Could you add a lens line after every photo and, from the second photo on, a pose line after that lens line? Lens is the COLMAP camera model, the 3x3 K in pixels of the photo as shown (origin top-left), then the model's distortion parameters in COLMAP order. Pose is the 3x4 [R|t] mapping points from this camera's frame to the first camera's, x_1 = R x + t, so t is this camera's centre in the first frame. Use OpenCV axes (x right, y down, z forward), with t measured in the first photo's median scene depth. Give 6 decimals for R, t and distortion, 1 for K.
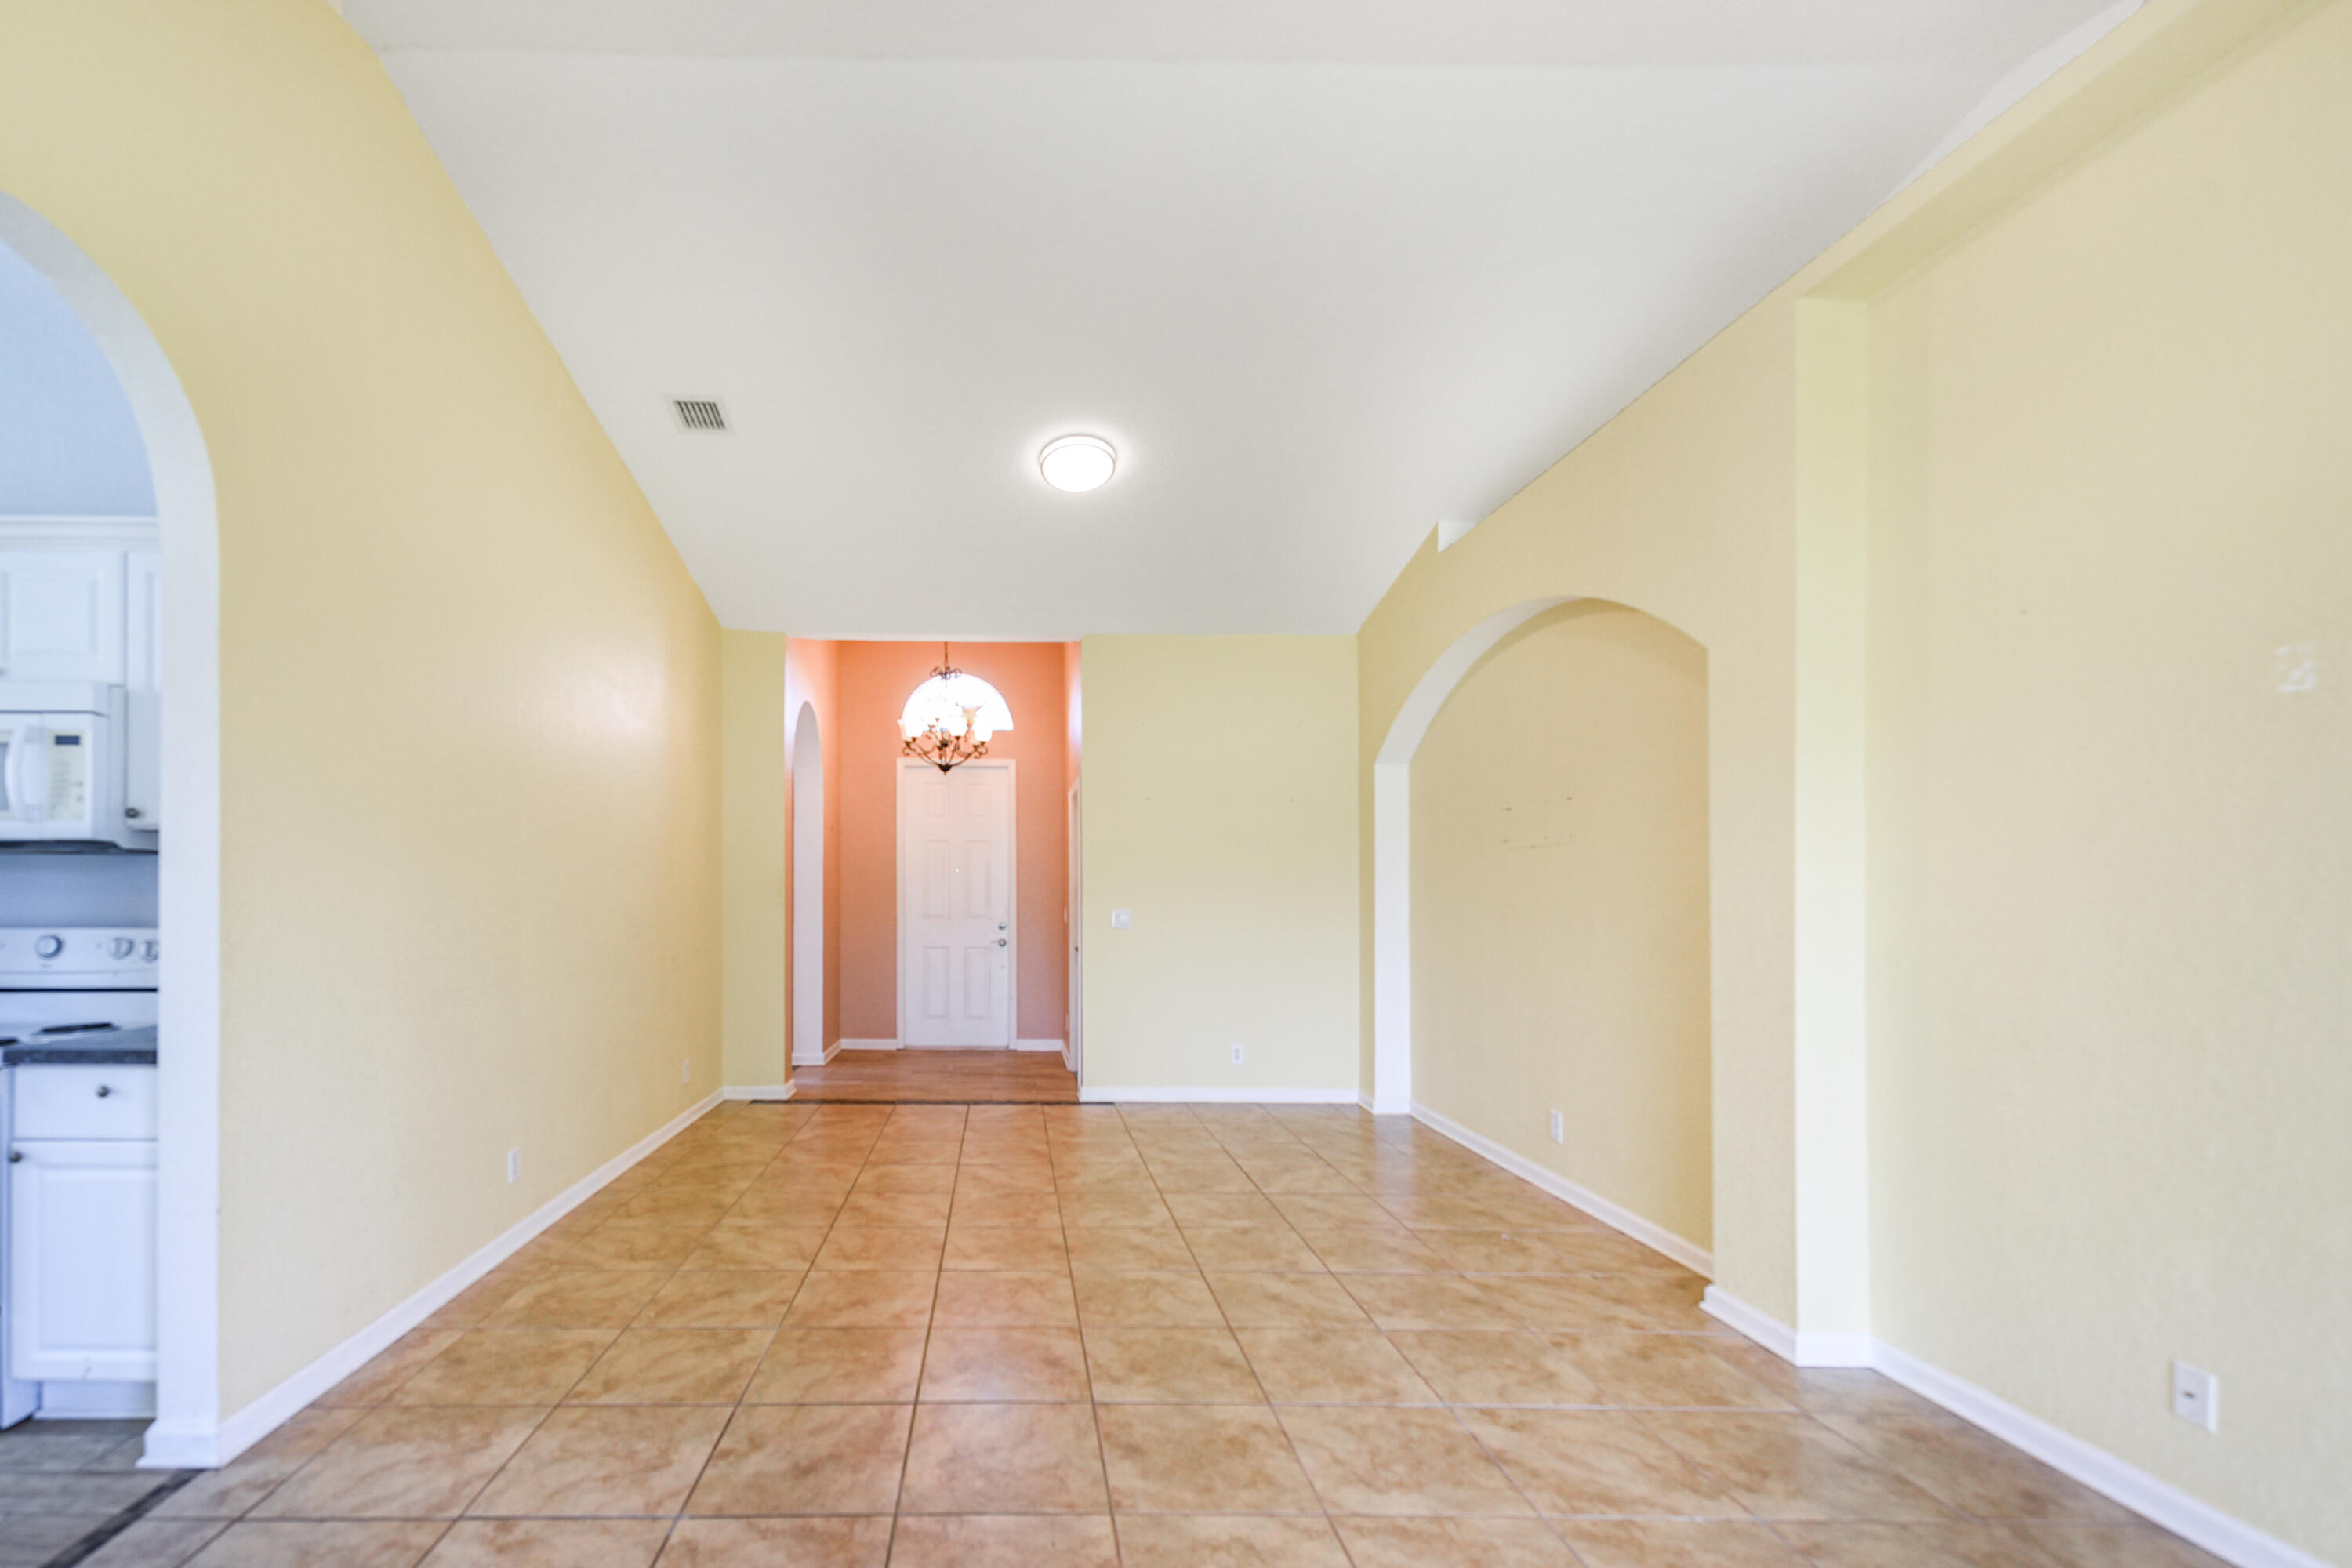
lens RADIAL K [[1002.0, 0, 1167.0], [0, 1002.0, 876.0], [0, 0, 1]] dist [0.037092, -0.012539]
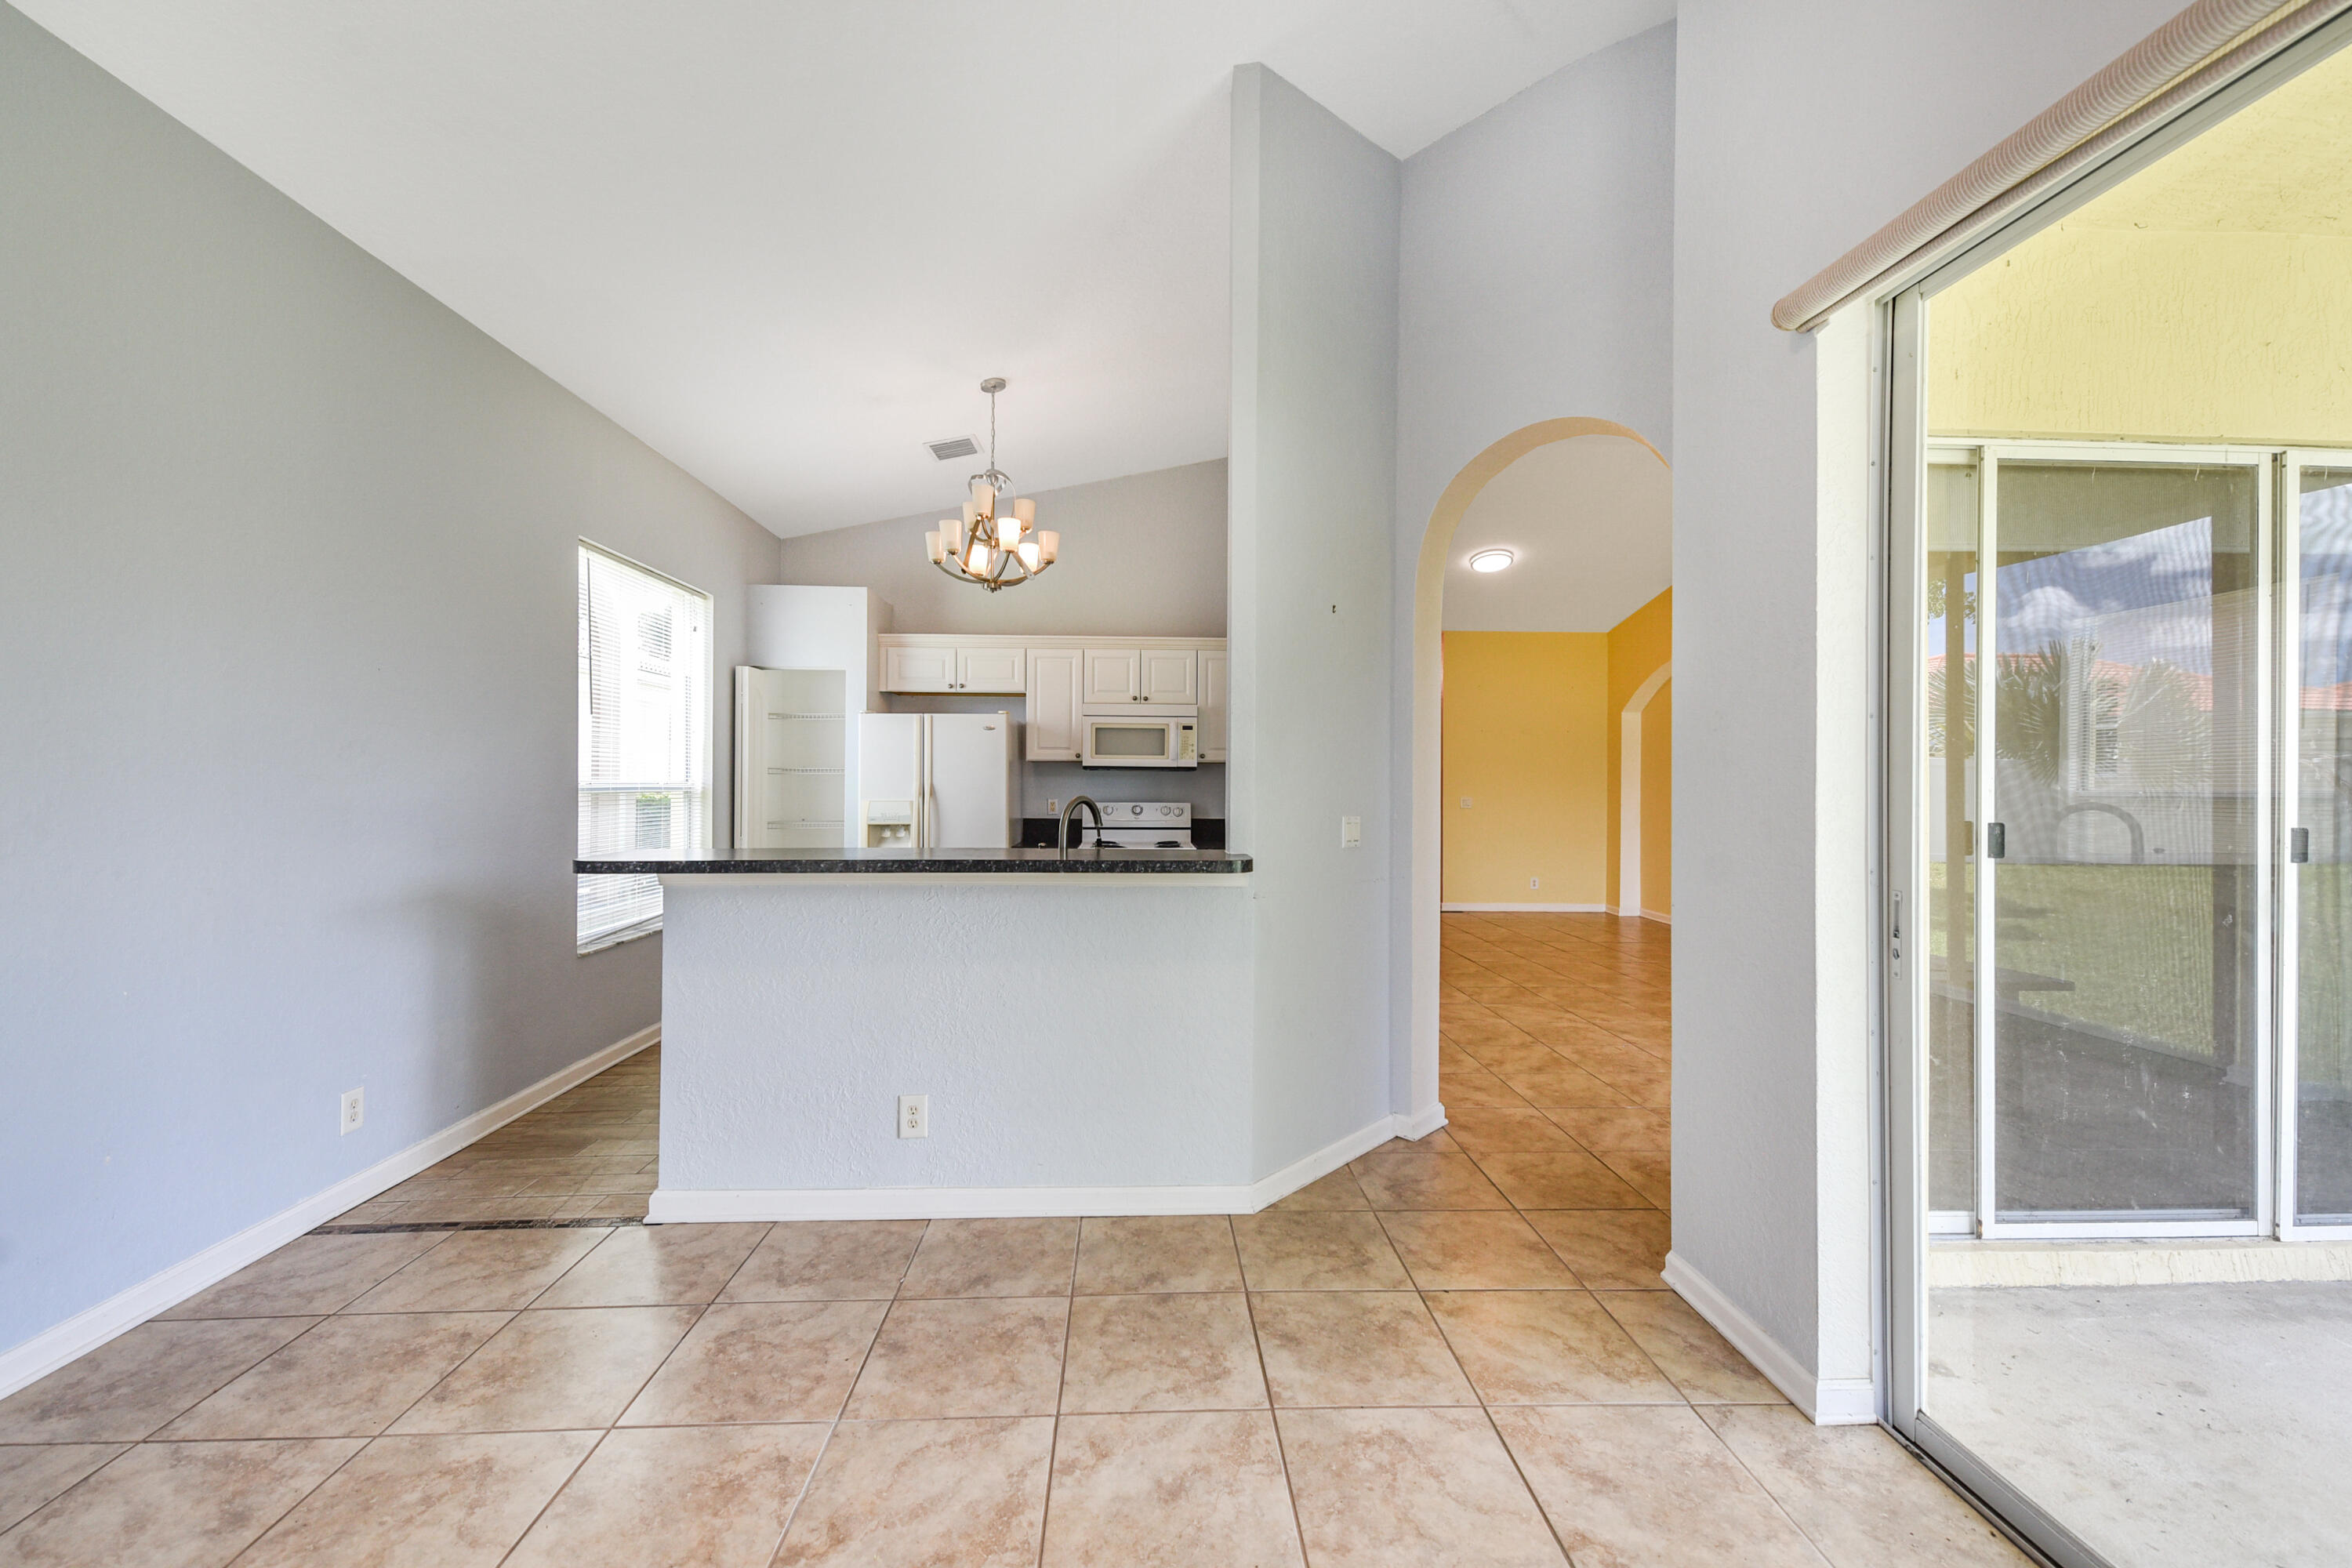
lens RADIAL K [[950.4, 0, 1170.0], [0, 950.4, 774.0], [0, 0, 1]] dist [0.025754, -0.010029]
pose [[0.999591, -0.003818, 0.028333, -1.117597], [0.003471, 0.999919, 0.012260, -0.044106], [-0.028377, -0.012157, 0.999523, -1.275898]]
